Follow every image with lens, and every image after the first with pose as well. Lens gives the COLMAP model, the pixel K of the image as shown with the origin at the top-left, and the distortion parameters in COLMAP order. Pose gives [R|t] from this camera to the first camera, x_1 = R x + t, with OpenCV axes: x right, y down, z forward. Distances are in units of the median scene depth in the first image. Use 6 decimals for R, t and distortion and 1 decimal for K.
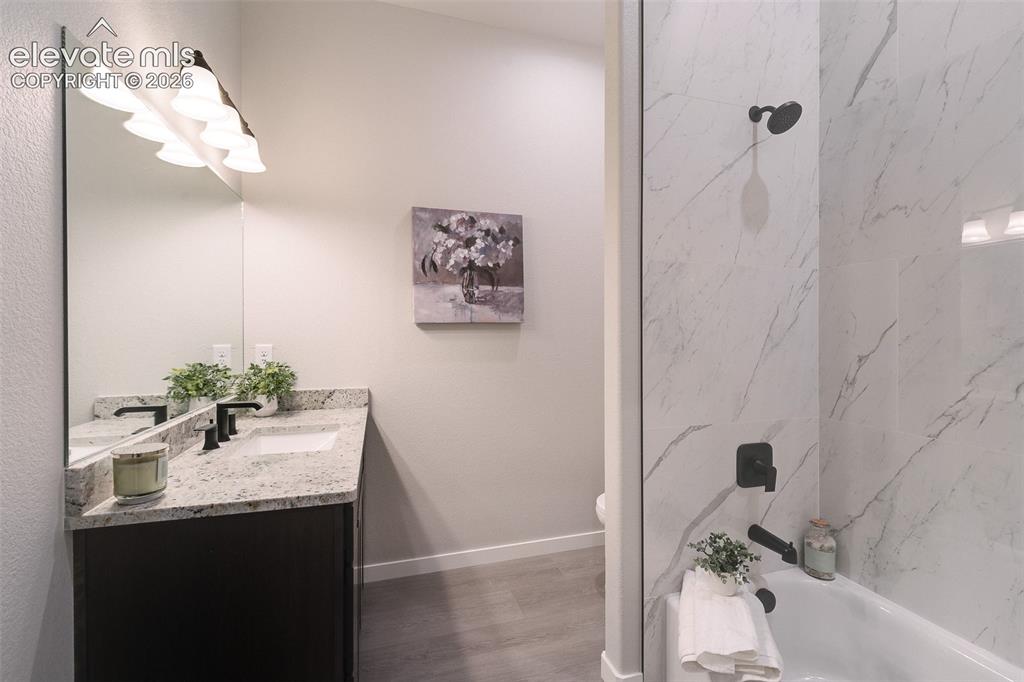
lens RADIAL K [[442.7, 0, 510.4], [0, 442.7, 335.3], [0, 0, 1]] dist [0.000703, -0.000617]
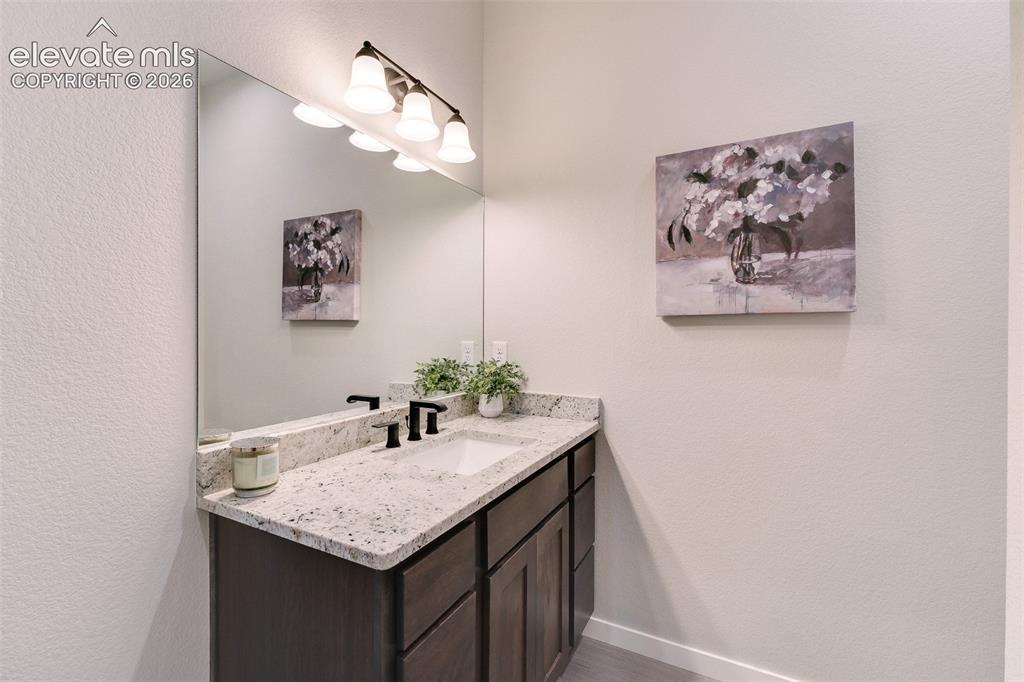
lens RADIAL K [[442.7, 0, 510.4], [0, 442.7, 335.3], [0, 0, 1]] dist [0.000703, -0.000617]
pose [[0.704667, 0.007630, -0.709497, 0.127699], [-0.005169, 0.999971, 0.005620, 0.001327], [0.709519, -0.000293, 0.704686, 0.306482]]
